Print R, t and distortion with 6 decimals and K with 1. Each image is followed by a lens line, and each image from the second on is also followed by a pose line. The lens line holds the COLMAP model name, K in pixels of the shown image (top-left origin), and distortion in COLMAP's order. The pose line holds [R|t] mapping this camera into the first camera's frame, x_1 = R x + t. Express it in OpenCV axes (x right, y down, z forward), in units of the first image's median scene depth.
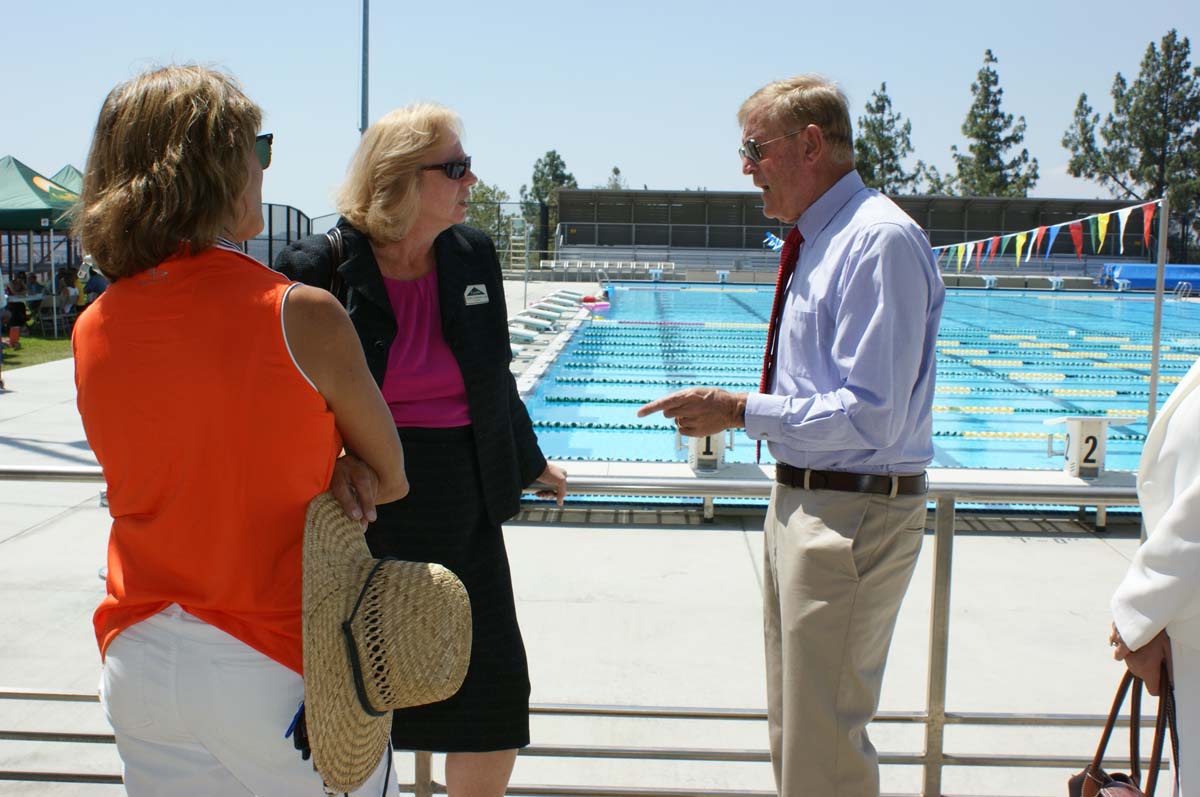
lens RADIAL K [[1411.9, 0, 600.0], [0, 1411.9, 398.5], [0, 0, 1]] dist [0.011856, -0.032145]
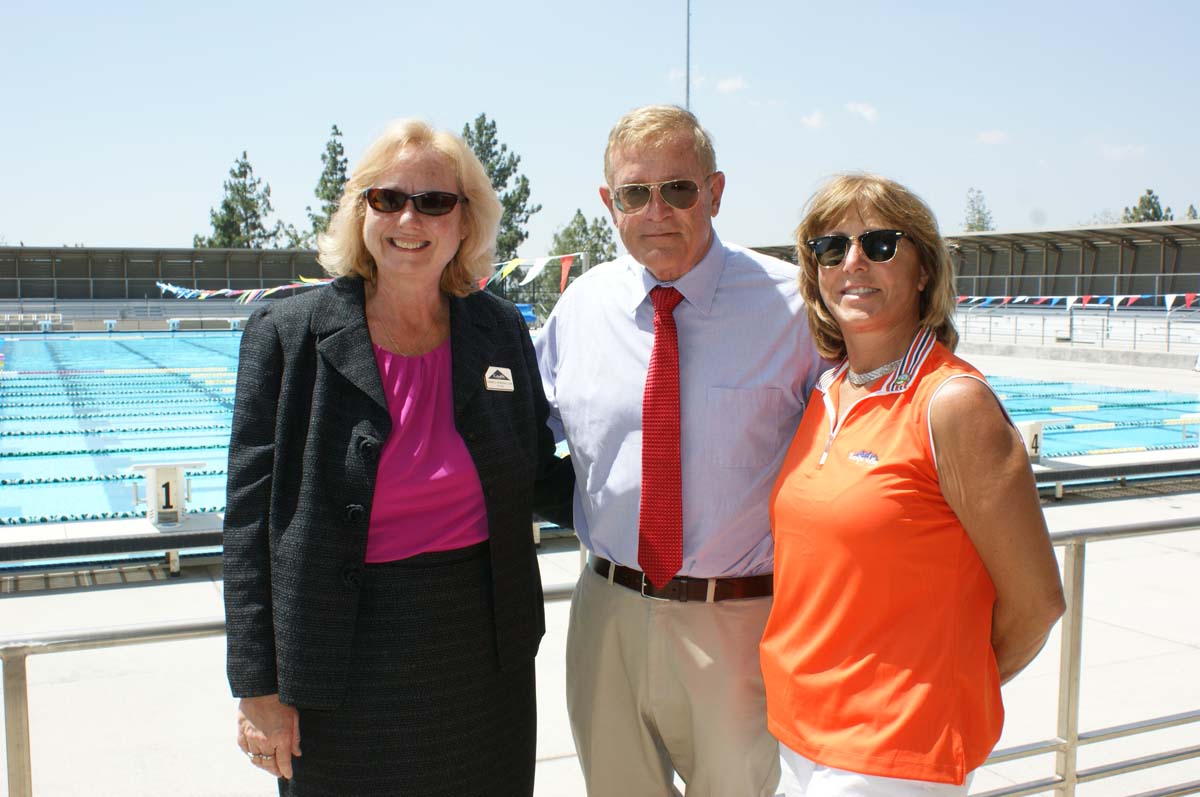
lens RADIAL K [[1343.2, 0, 600.0], [0, 1343.2, 398.5], [0, 0, 1]] dist [-0.027675, -0.046460]
pose [[0.923425, -0.049187, 0.380613, 0.044684], [0.061628, 0.997887, -0.020562, 0.015172], [-0.378798, 0.042444, 0.924506, -0.097973]]
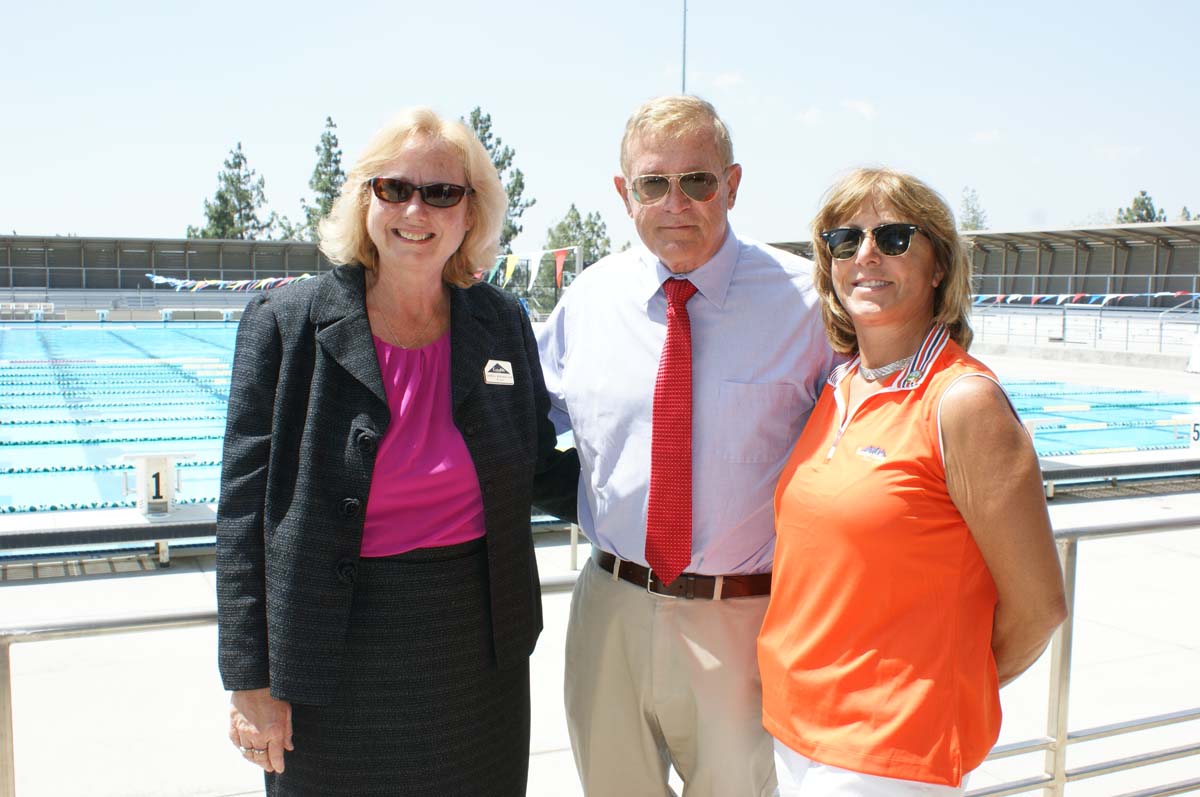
lens RADIAL K [[1340.7, 0, 600.0], [0, 1340.7, 398.5], [0, 0, 1]] dist [-0.046636, 0.036623]
pose [[0.921122, -0.041046, 0.387105, 0.043971], [0.051435, 0.998540, -0.016513, 0.015169], [-0.385862, 0.035121, 0.921888, -0.095603]]
